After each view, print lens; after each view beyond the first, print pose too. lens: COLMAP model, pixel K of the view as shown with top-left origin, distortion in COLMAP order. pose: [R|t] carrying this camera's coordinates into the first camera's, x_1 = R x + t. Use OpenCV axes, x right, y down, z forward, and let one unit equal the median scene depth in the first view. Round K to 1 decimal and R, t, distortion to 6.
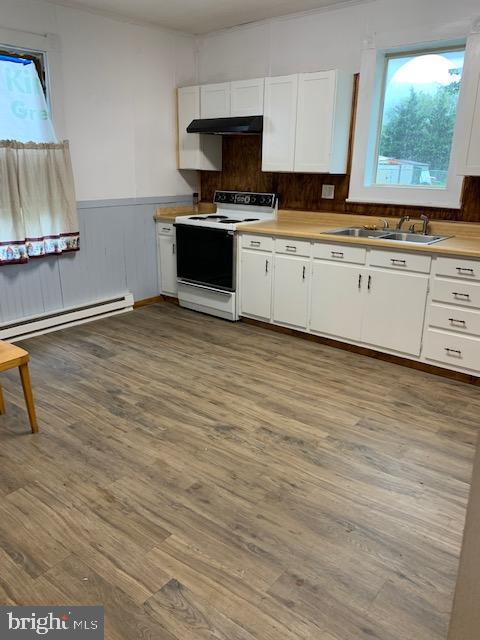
lens RADIAL K [[489.1, 0, 242.3], [0, 489.1, 317.1], [0, 0, 1]] dist [0.042399, -0.043930]
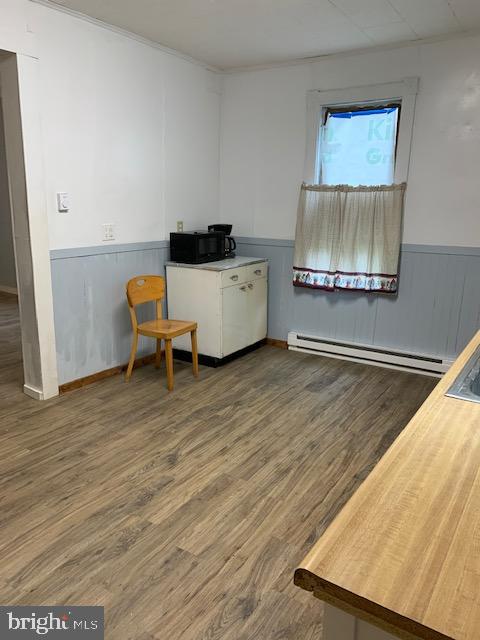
lens RADIAL K [[489.1, 0, 246.6], [0, 489.1, 324.2], [0, 0, 1]] dist [0.042399, -0.043930]
pose [[0.118907, 0.247449, -0.961577, 0.667807], [-0.303481, 0.931159, 0.202094, -0.215968], [0.945389, 0.267790, 0.185817, 0.651632]]
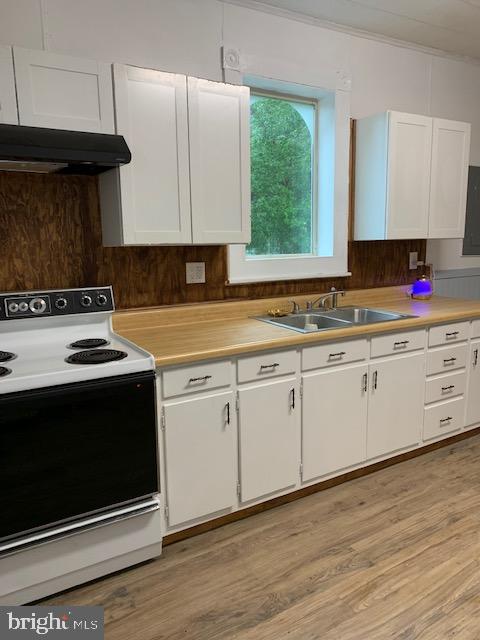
lens RADIAL K [[489.1, 0, 254.2], [0, 489.1, 308.0], [0, 0, 1]] dist [0.042399, -0.043930]
pose [[0.306274, -0.156517, 0.938988, -0.479387], [0.290632, 0.954670, 0.064334, -0.269733], [-0.906493, 0.253196, 0.337879, 0.850895]]
